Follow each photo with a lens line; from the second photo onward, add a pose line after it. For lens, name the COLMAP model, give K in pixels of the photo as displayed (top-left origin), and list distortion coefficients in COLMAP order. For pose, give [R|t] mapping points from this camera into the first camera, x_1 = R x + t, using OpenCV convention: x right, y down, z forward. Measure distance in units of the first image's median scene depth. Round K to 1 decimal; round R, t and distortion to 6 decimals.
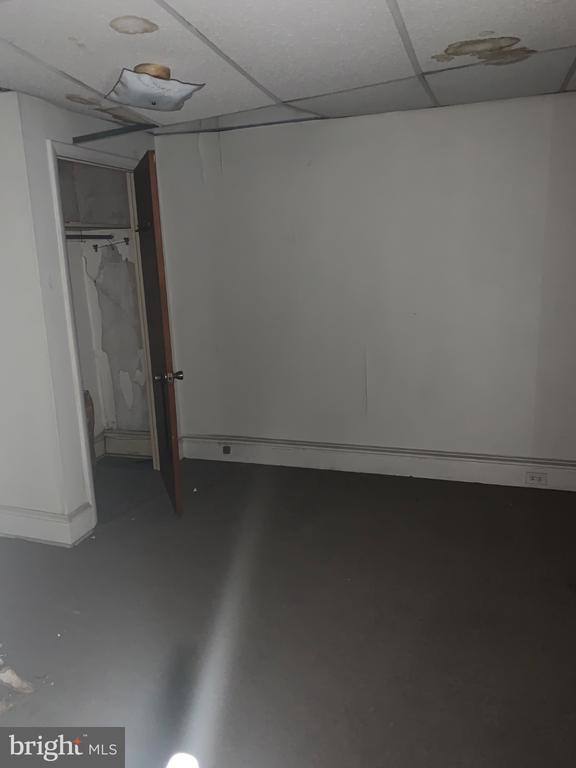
lens RADIAL K [[582.7, 0, 288.0], [0, 582.7, 384.0], [0, 0, 1]] dist [0.002285, -0.001586]
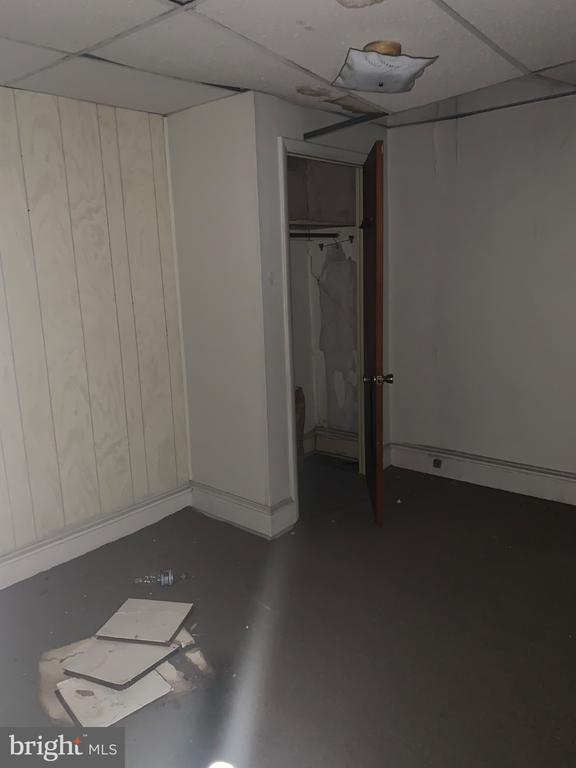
lens RADIAL K [[591.2, 0, 288.0], [0, 591.2, 384.0], [0, 0, 1]] dist [0.052757, -0.071674]
pose [[0.928880, 0.078889, -0.361882, 0.008314], [-0.081485, 0.996642, 0.008106, -0.000714], [0.361306, 0.021959, 0.932189, 0.041604]]
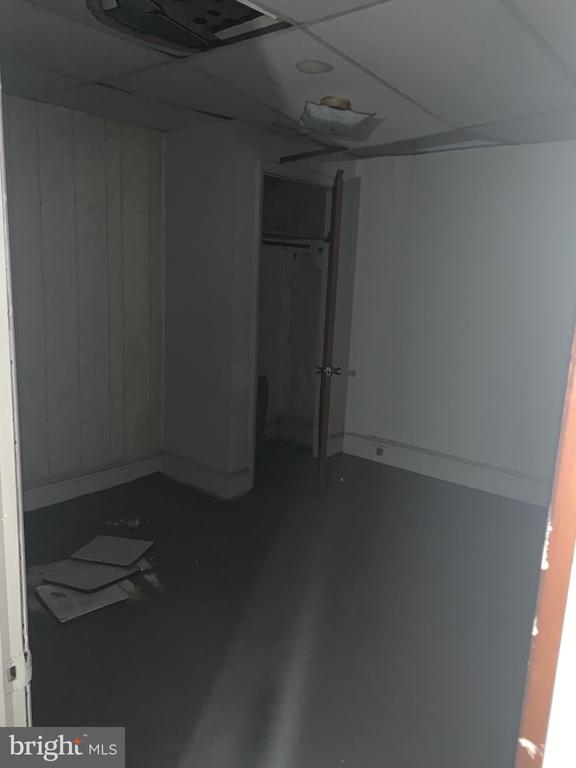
lens RADIAL K [[563.7, 0, 290.6], [0, 563.7, 385.1], [0, 0, 1]] dist [0.051810, -0.119431]
pose [[0.933646, 0.150616, -0.324992, 0.083173], [-0.158675, 0.987329, 0.001726, 0.023967], [0.321134, 0.049957, 0.945715, -0.050627]]
